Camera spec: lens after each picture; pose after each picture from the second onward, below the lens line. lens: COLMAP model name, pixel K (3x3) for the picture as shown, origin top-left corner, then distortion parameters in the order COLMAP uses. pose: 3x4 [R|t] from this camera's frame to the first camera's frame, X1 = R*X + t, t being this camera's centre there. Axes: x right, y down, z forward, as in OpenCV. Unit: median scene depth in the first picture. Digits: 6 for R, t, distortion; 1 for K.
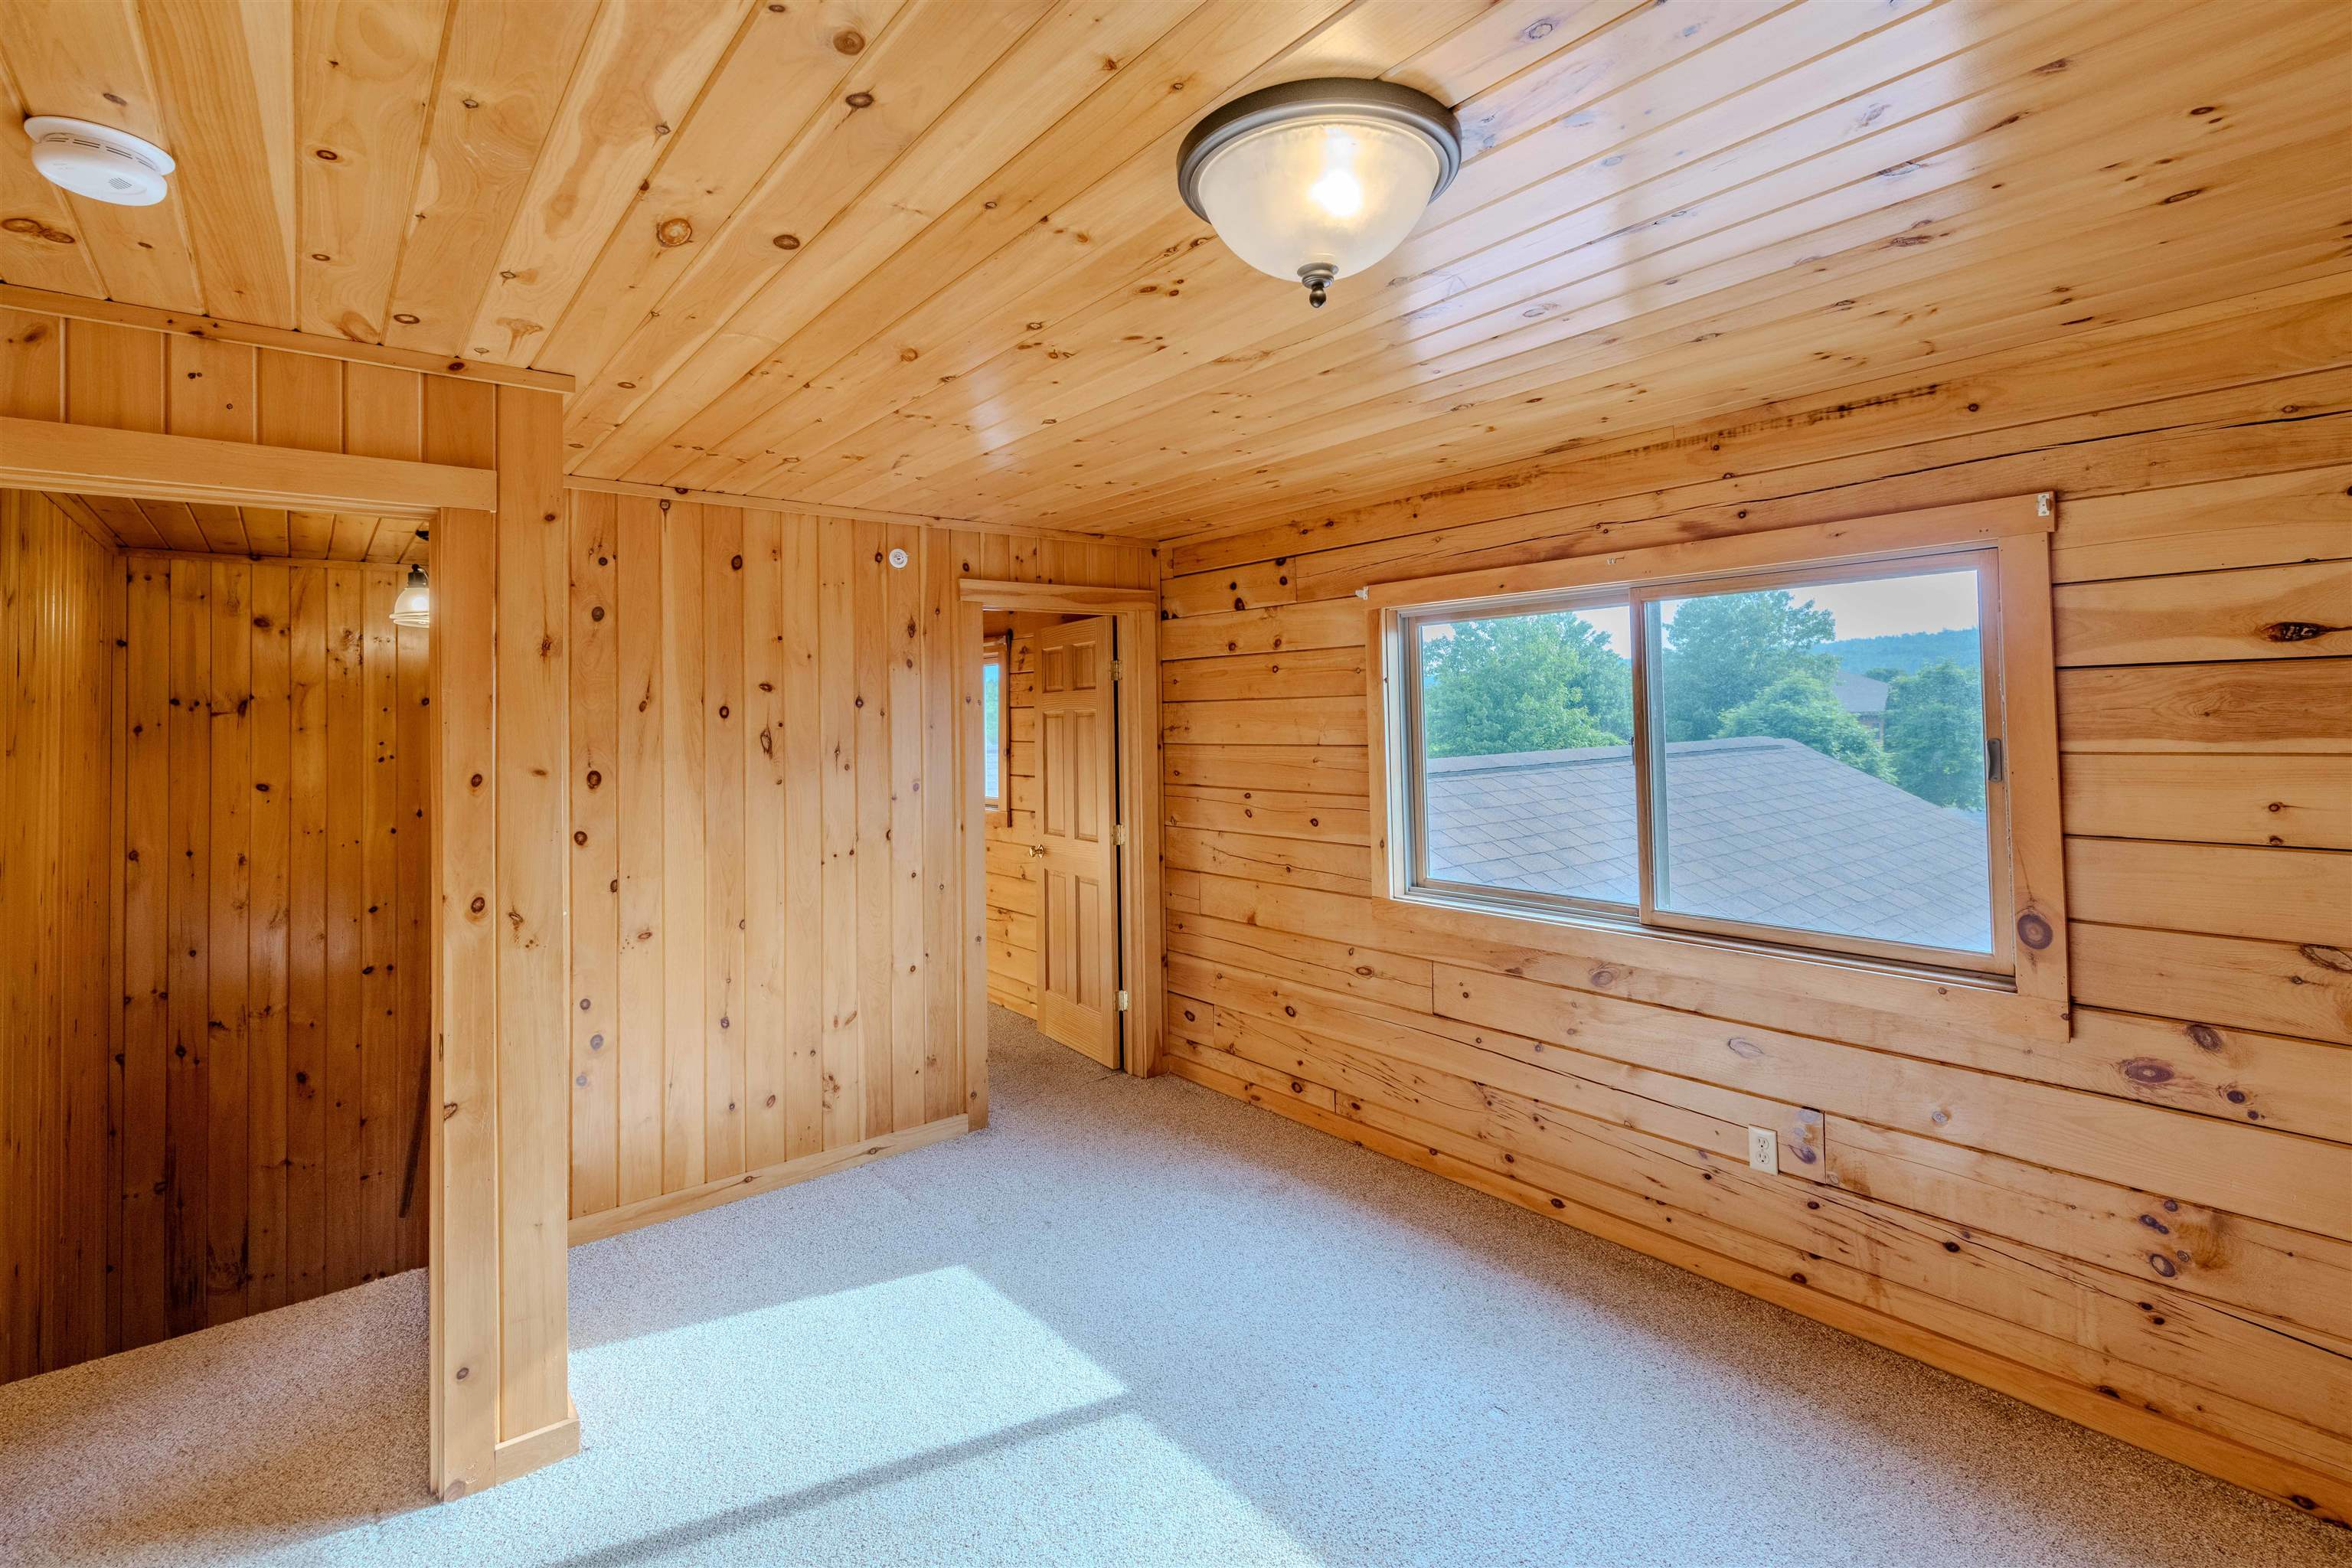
lens RADIAL K [[1050.1, 0, 1173.7], [0, 1050.1, 697.2], [0, 0, 1]] dist [-0.002692, -0.000865]
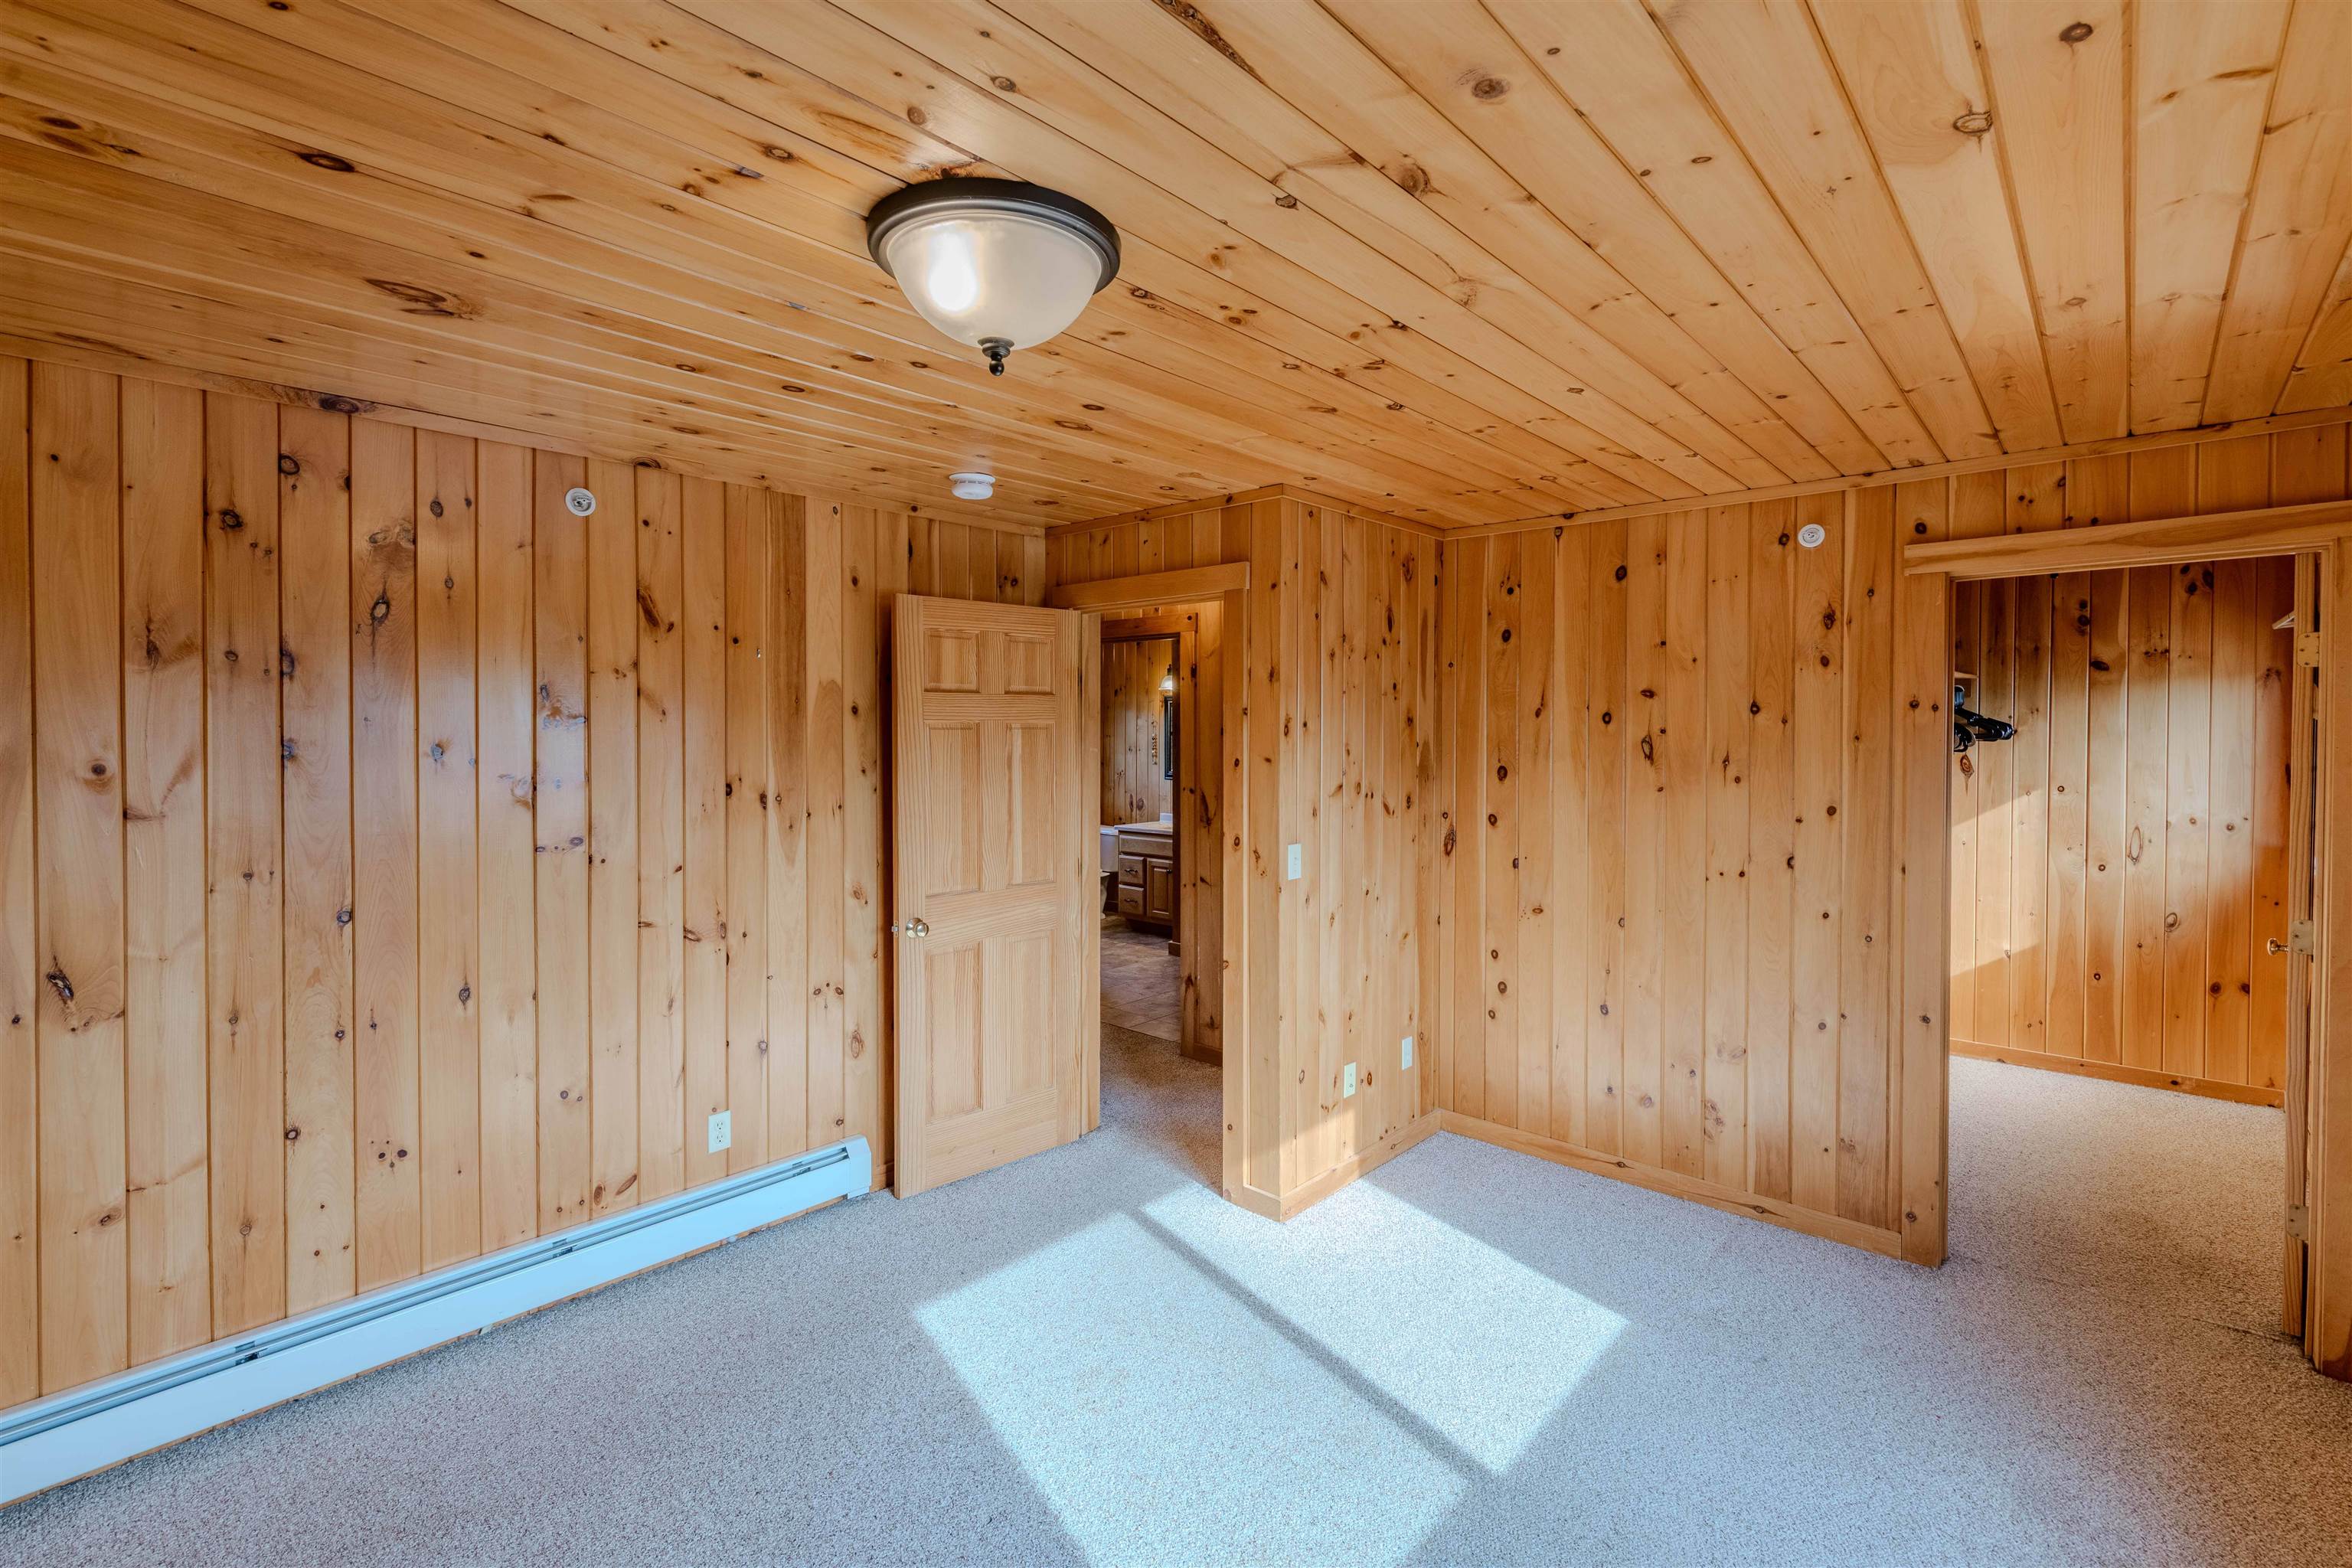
lens RADIAL K [[1069.7, 0, 1225.0], [0, 1069.7, 751.2], [0, 0, 1]] dist [0.000587, -0.001030]
pose [[0.175650, 0.041845, -0.983563, 0.553474], [0.013111, 0.998908, 0.044839, -0.005855], [0.984365, -0.020772, 0.174909, 0.428109]]
